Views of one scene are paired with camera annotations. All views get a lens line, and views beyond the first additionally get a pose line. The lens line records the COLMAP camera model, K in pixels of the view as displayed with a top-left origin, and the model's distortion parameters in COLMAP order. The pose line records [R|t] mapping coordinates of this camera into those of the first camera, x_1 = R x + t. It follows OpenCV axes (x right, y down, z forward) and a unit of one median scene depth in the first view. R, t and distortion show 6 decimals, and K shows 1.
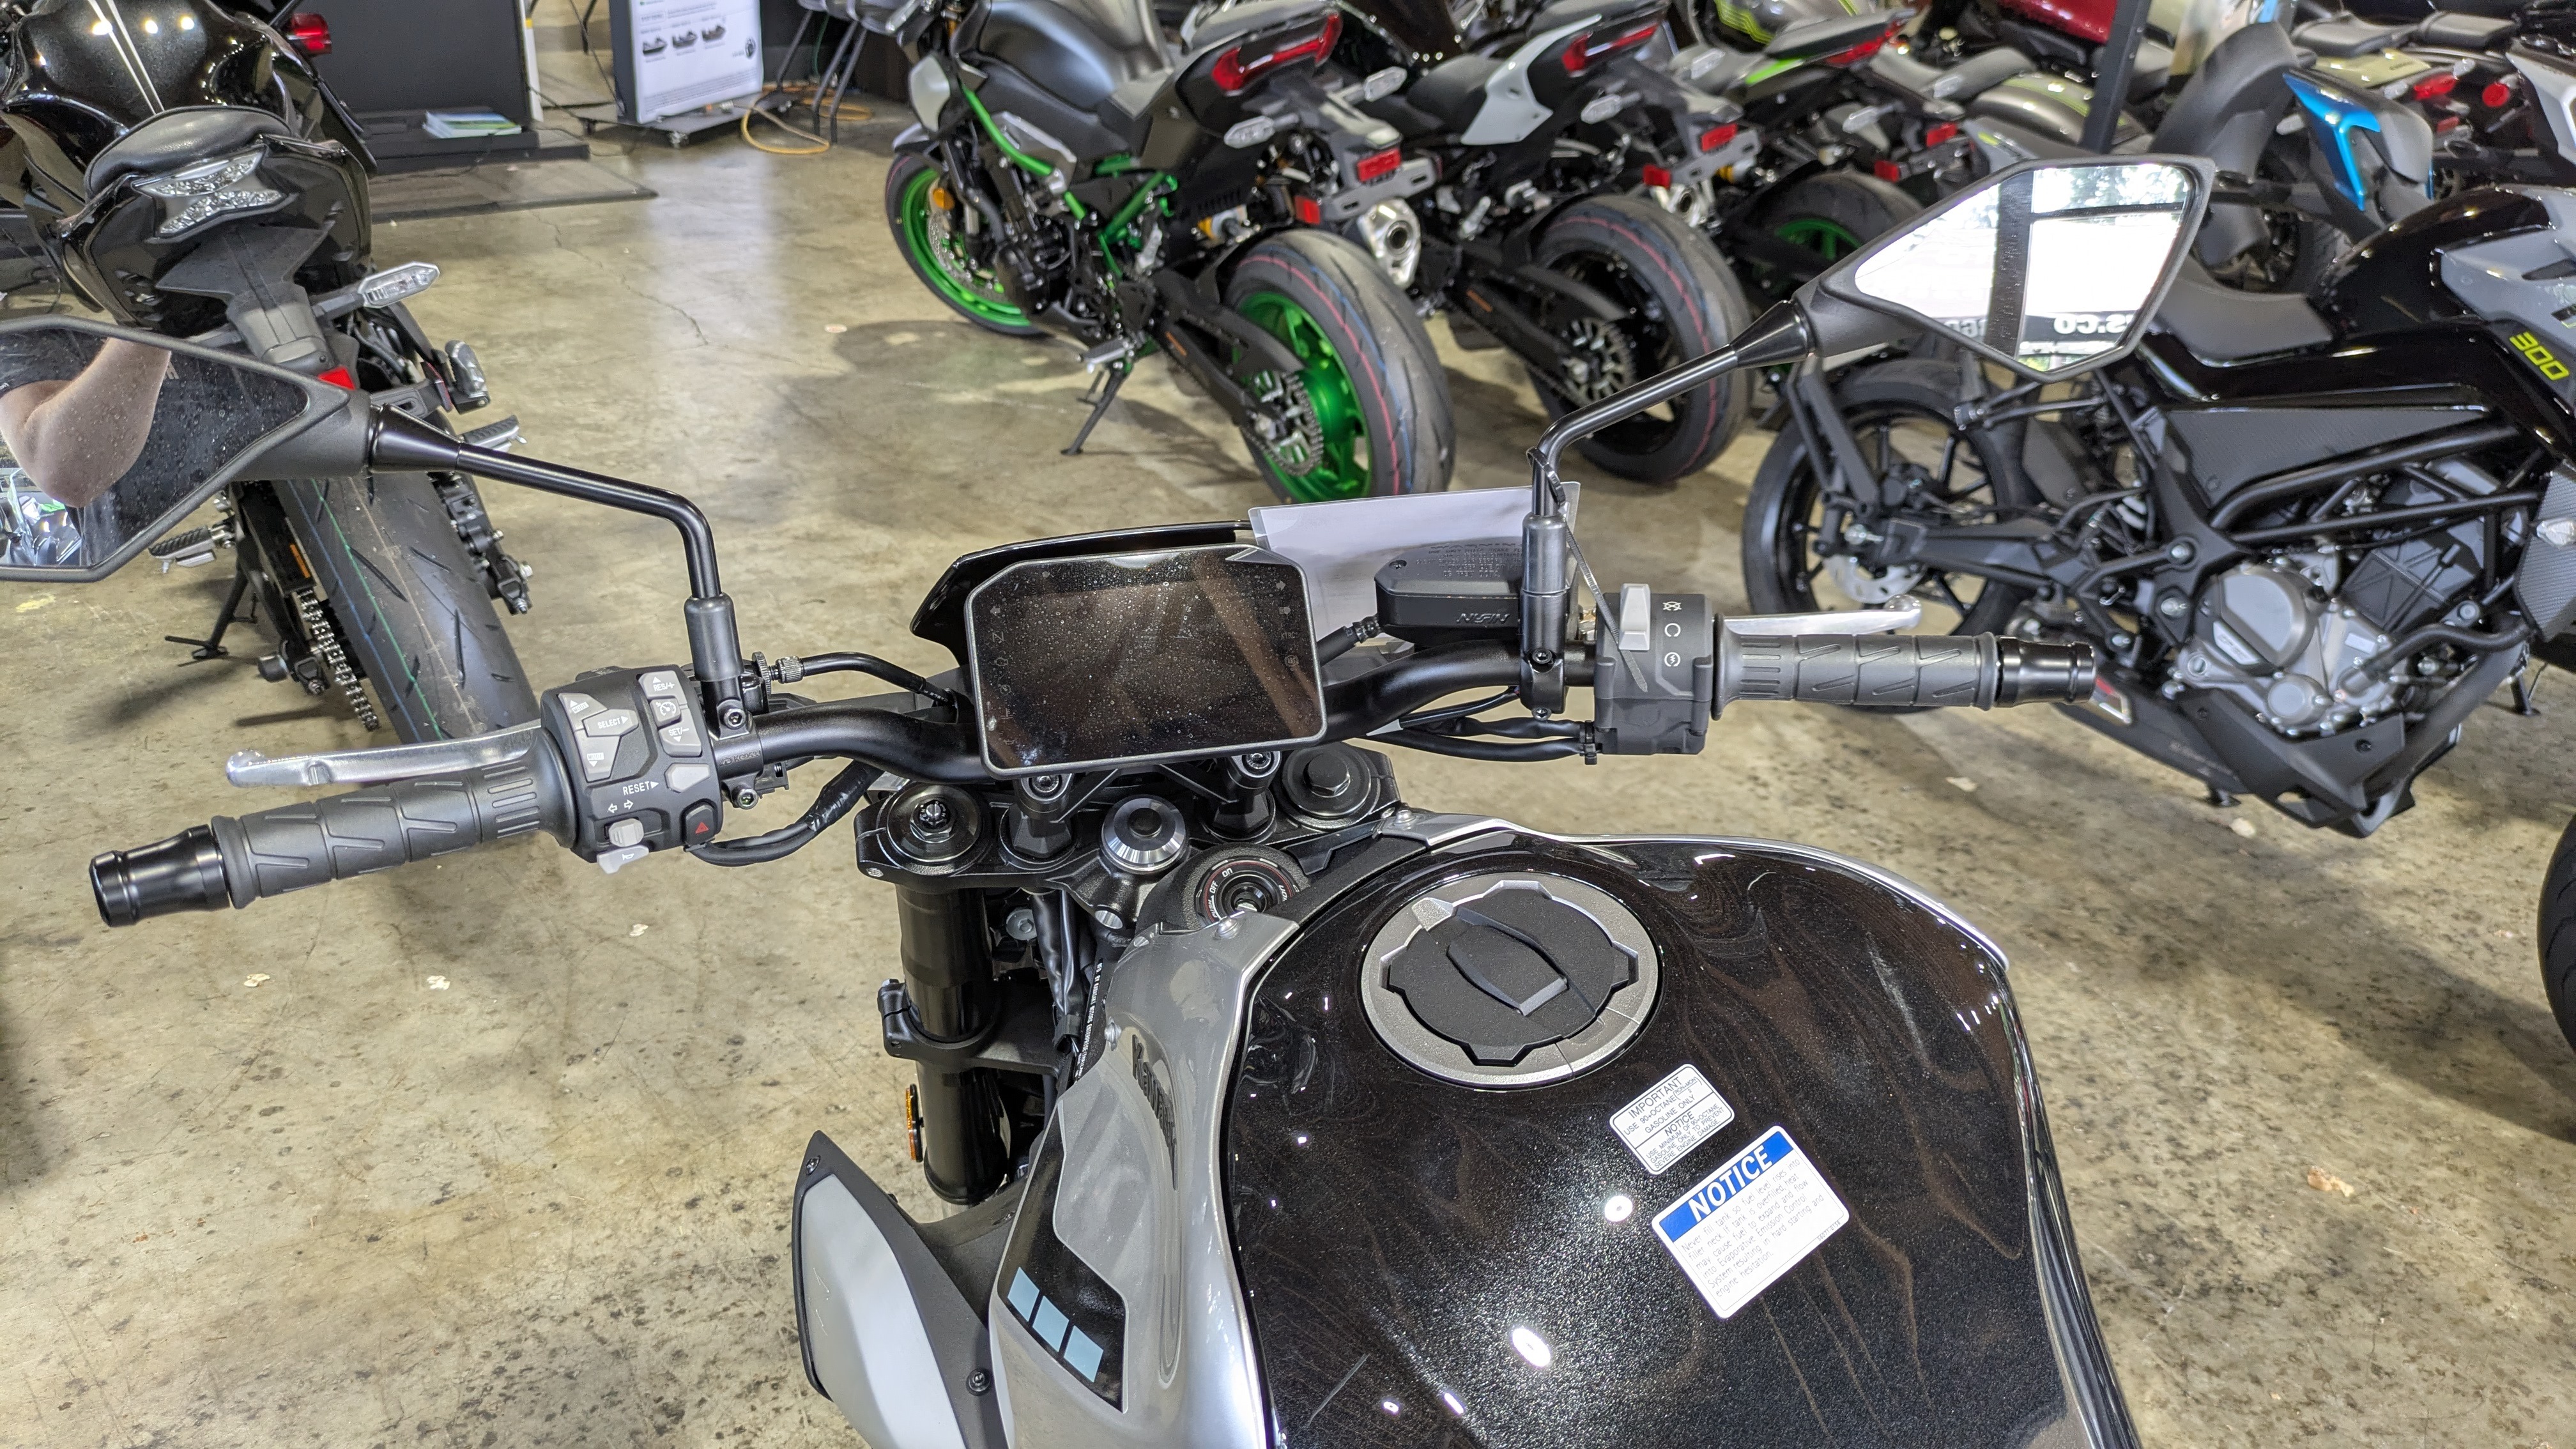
lens RADIAL K [[1820.5, 0, 1286.8], [0, 1820.5, 652.9], [0, 0, 1]] dist [0.028406, -0.046877]
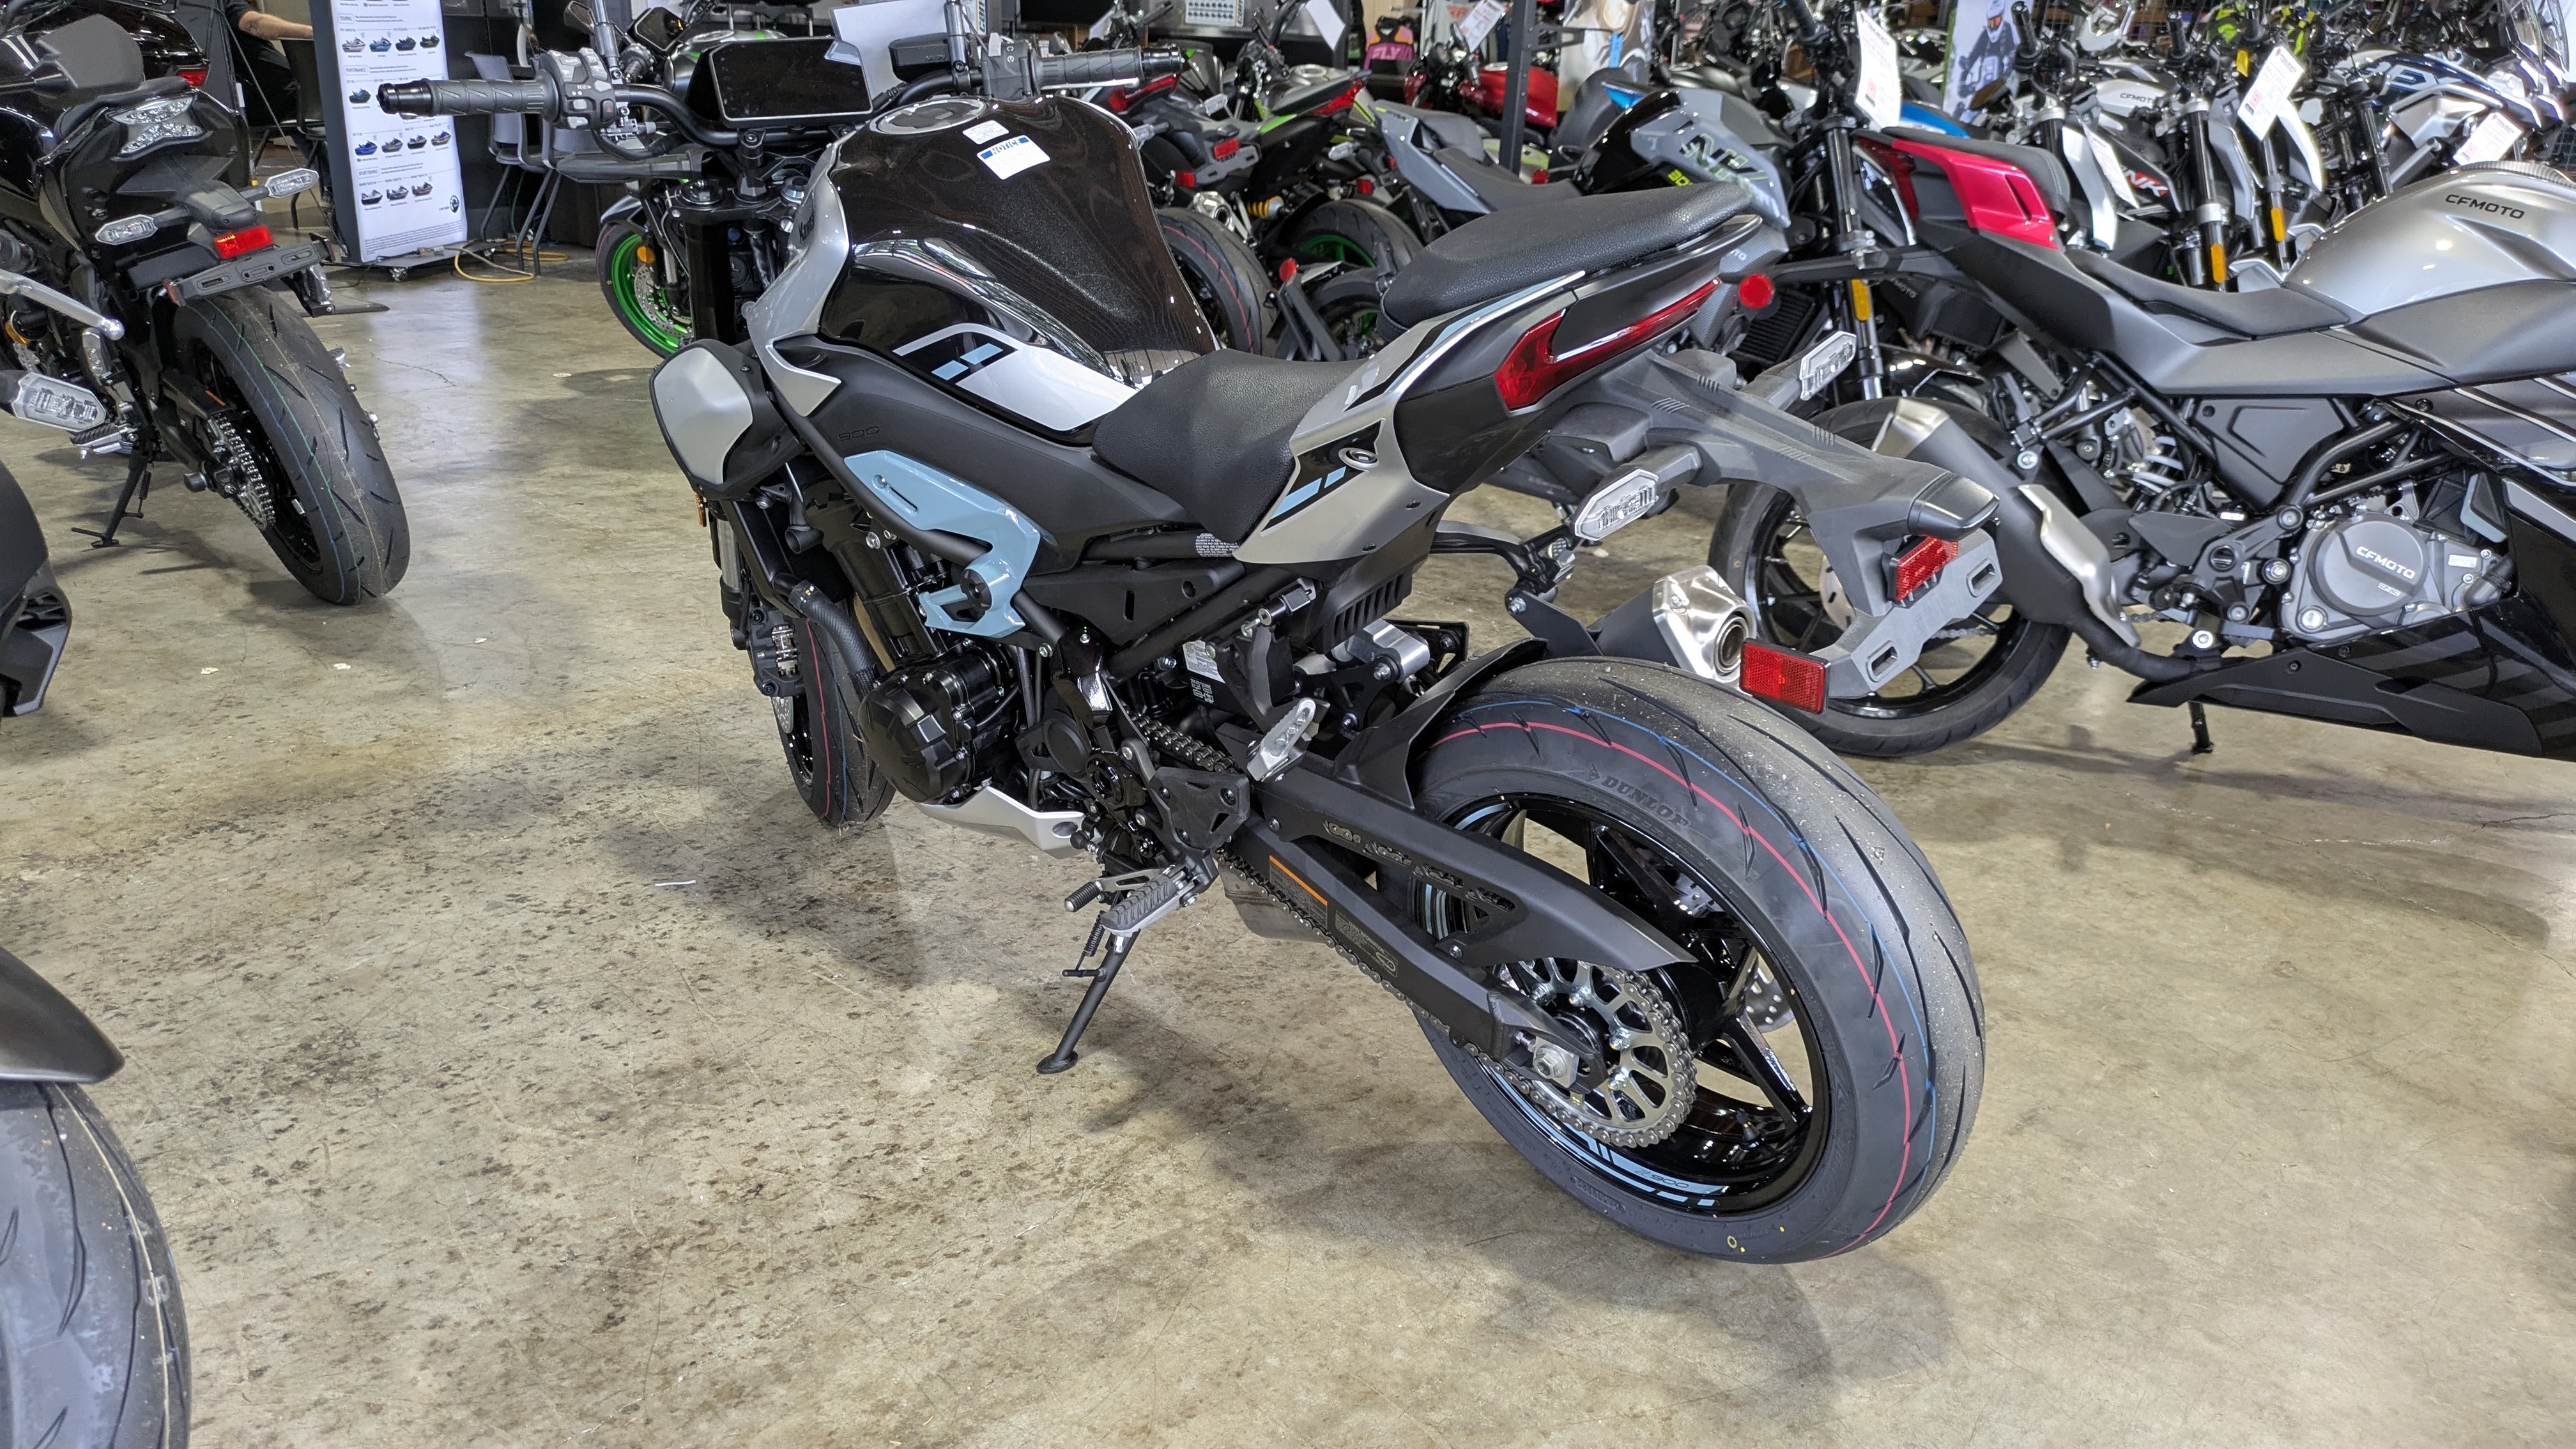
lens RADIAL K [[1794.1, 0, 1288.0], [0, 1794.1, 724.5], [0, 0, 1]] dist [-0.002703, -0.007211]
pose [[0.982889, -0.096123, 0.157126, 0.026307], [0.108476, 0.991487, -0.072012, 0.254559], [-0.148866, 0.087824, 0.984950, -0.310981]]
